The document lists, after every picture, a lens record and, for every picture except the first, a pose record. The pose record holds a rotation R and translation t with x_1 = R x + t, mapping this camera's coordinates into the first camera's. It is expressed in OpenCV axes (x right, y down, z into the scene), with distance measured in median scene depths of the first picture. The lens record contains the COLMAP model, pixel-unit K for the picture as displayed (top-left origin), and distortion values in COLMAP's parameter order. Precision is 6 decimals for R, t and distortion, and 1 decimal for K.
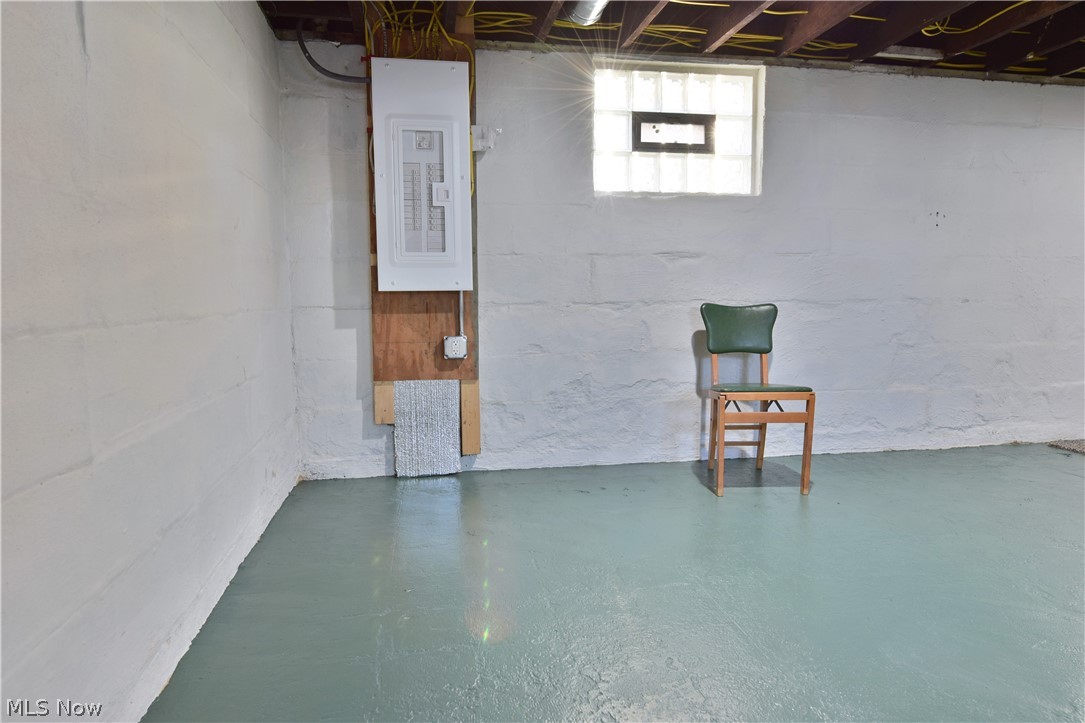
lens RADIAL K [[659.9, 0, 546.3], [0, 659.9, 362.0], [0, 0, 1]] dist [-0.015897, -0.004322]
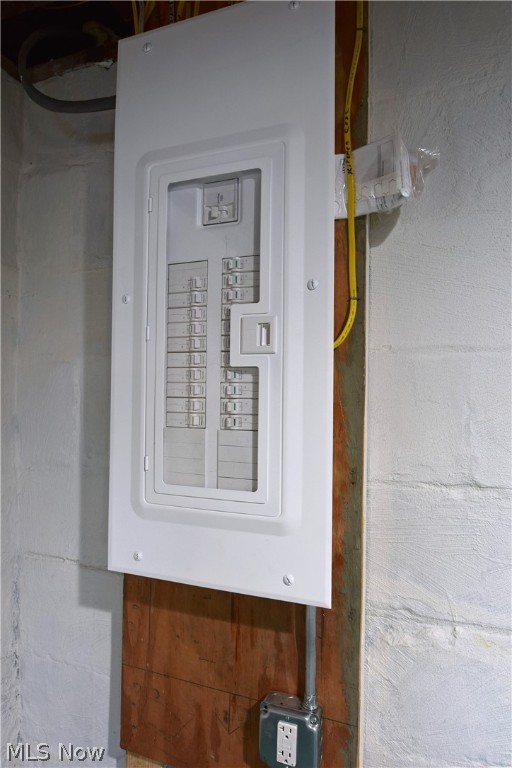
lens RADIAL K [[467.1, 0, 256.0], [0, 467.1, 389.3], [0, 0, 1]] dist [-0.015897, -0.004322]
pose [[0.858692, 0.009583, -0.512403, -0.022863], [-0.063752, 0.994057, -0.088245, -0.195581], [0.508512, 0.108442, 0.854199, 0.758998]]
